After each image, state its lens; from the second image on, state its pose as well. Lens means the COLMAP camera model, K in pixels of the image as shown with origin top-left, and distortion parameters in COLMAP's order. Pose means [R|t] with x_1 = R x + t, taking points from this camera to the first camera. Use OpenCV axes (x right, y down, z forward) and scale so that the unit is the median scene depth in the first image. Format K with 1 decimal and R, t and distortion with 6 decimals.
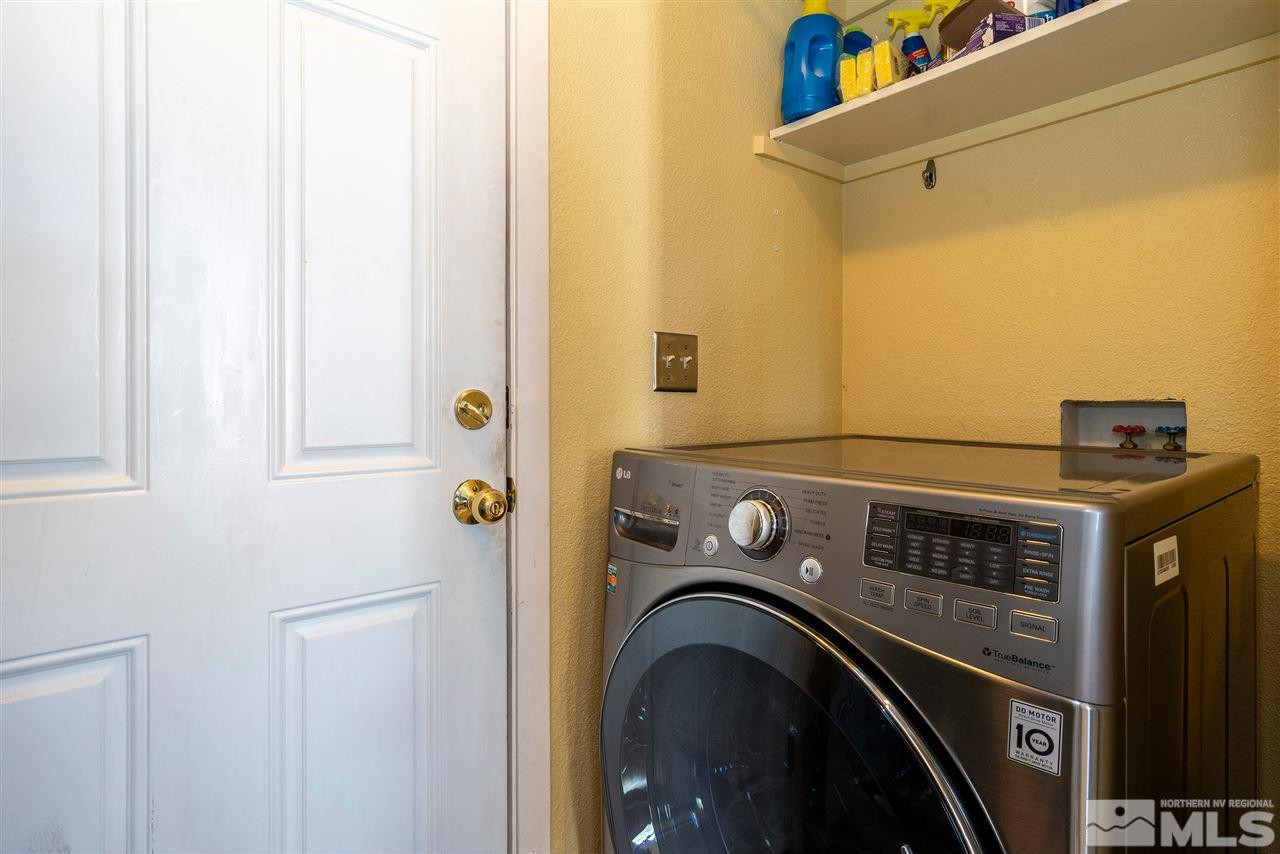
lens RADIAL K [[653.1, 0, 638.8], [0, 653.1, 406.5], [0, 0, 1]] dist [-0.005536, 0.006172]
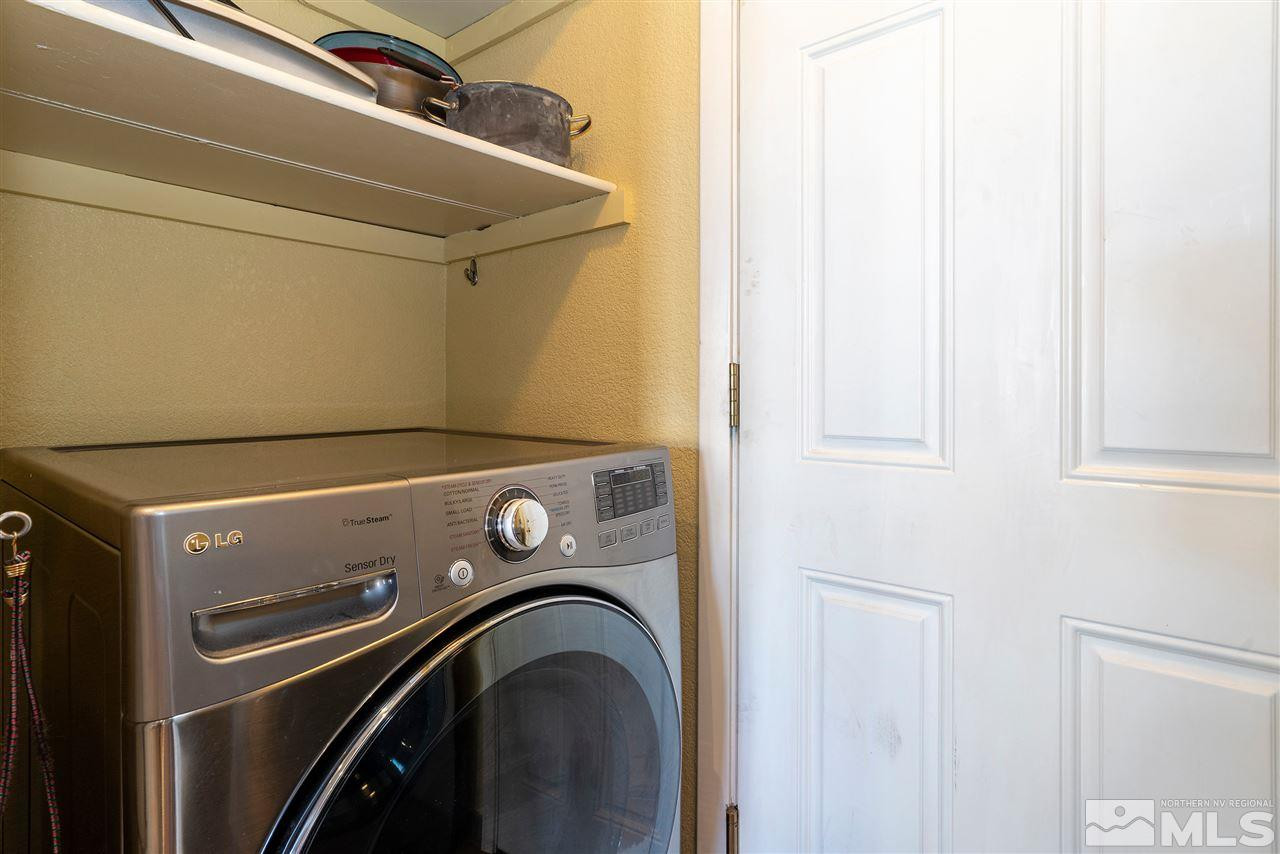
lens RADIAL K [[653.1, 0, 638.8], [0, 653.1, 406.5], [0, 0, 1]] dist [-0.005536, 0.006172]
pose [[0.166199, 0.019429, -0.985901, 0.274857], [-0.007873, 0.999800, 0.018375, -0.004058], [0.986061, 0.004708, 0.166319, 0.234561]]
